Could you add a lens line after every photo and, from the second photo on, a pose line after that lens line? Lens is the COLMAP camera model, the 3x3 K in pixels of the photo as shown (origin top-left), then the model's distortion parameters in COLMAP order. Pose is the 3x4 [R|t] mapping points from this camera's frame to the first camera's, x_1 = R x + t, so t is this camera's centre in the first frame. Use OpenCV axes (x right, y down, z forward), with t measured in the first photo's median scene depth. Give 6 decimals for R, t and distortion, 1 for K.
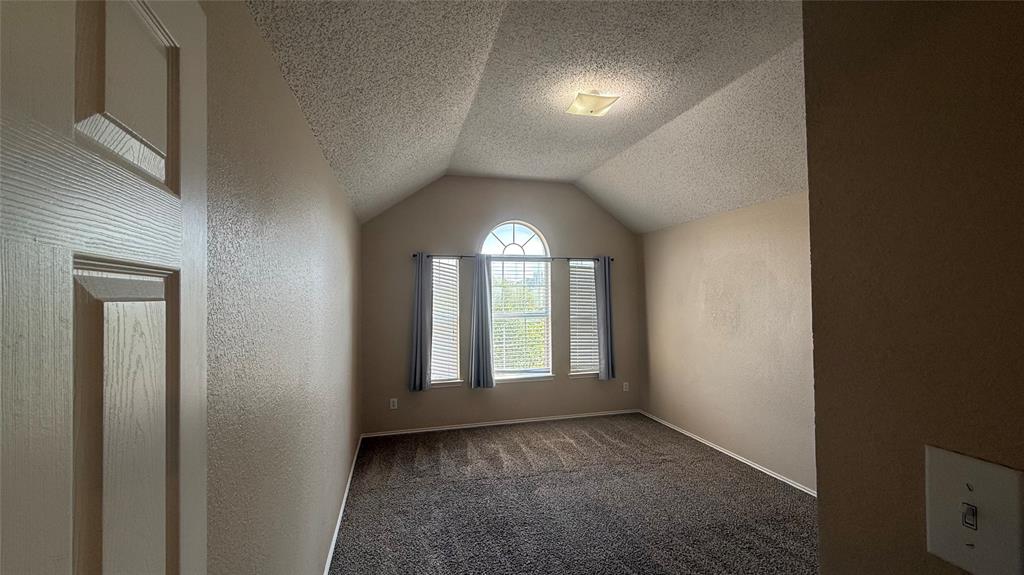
lens RADIAL K [[408.2, 0, 508.7], [0, 408.2, 288.8], [0, 0, 1]] dist [0.000033, 0.000182]
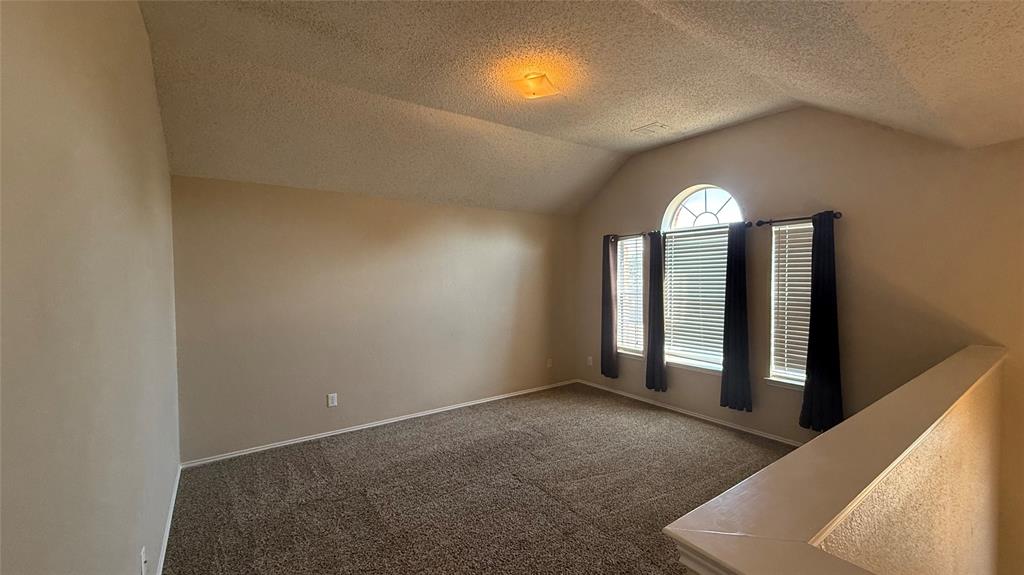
lens RADIAL K [[408.2, 0, 508.7], [0, 408.2, 288.8], [0, 0, 1]] dist [0.000033, 0.000182]
pose [[0.339666, 0.035242, -0.939886, 0.692607], [0.019675, 0.998813, 0.044561, 0.003272], [0.940340, -0.033628, 0.338569, 0.322461]]
